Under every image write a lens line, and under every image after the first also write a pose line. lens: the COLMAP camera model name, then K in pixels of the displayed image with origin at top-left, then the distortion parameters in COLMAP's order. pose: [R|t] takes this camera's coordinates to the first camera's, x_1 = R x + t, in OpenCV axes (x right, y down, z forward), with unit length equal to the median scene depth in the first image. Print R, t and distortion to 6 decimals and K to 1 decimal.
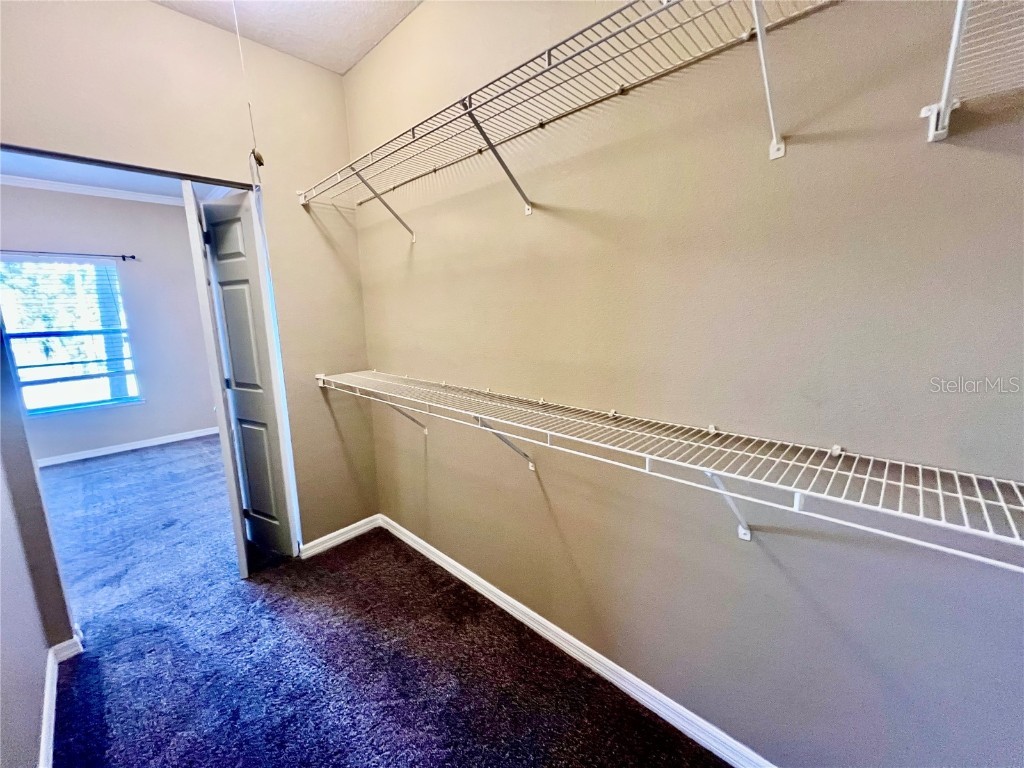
lens RADIAL K [[409.2, 0, 500.9], [0, 409.2, 385.6], [0, 0, 1]] dist [0.001186, -0.000058]
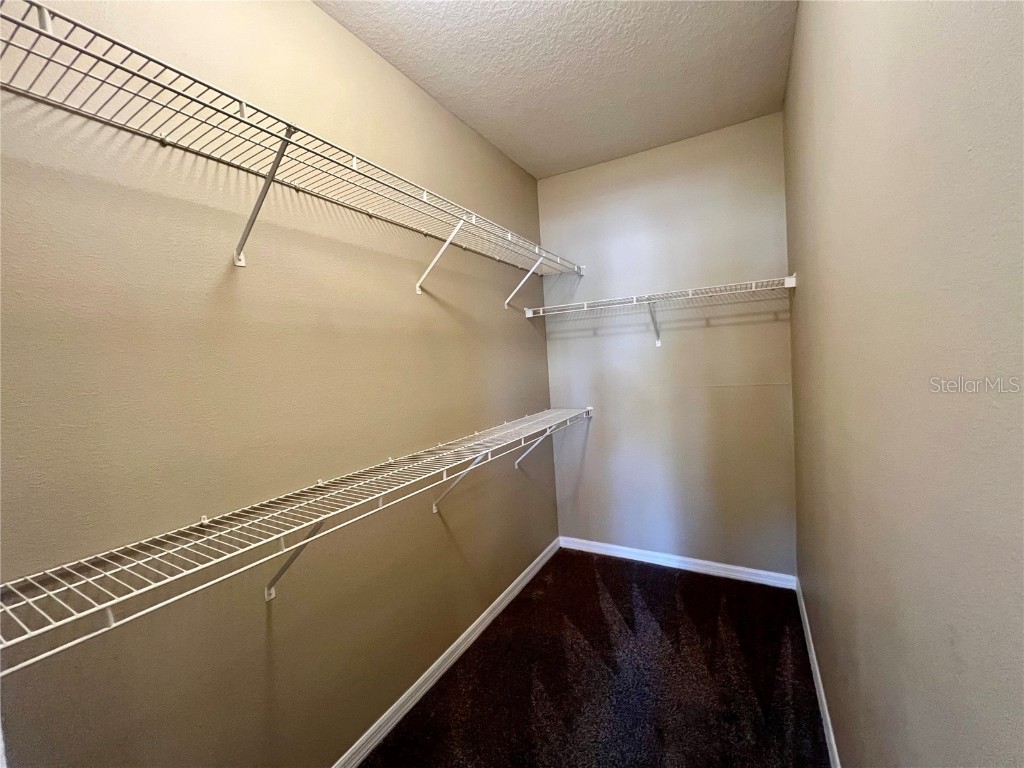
lens RADIAL K [[405.4, 0, 508.3], [0, 405.4, 382.4], [0, 0, 1]] dist [-0.000170, 0.000039]
pose [[-0.249249, -0.004477, 0.968429, -1.020123], [0.246796, 0.966680, 0.067988, -0.158207], [-0.936465, 0.255950, -0.239838, 0.967285]]
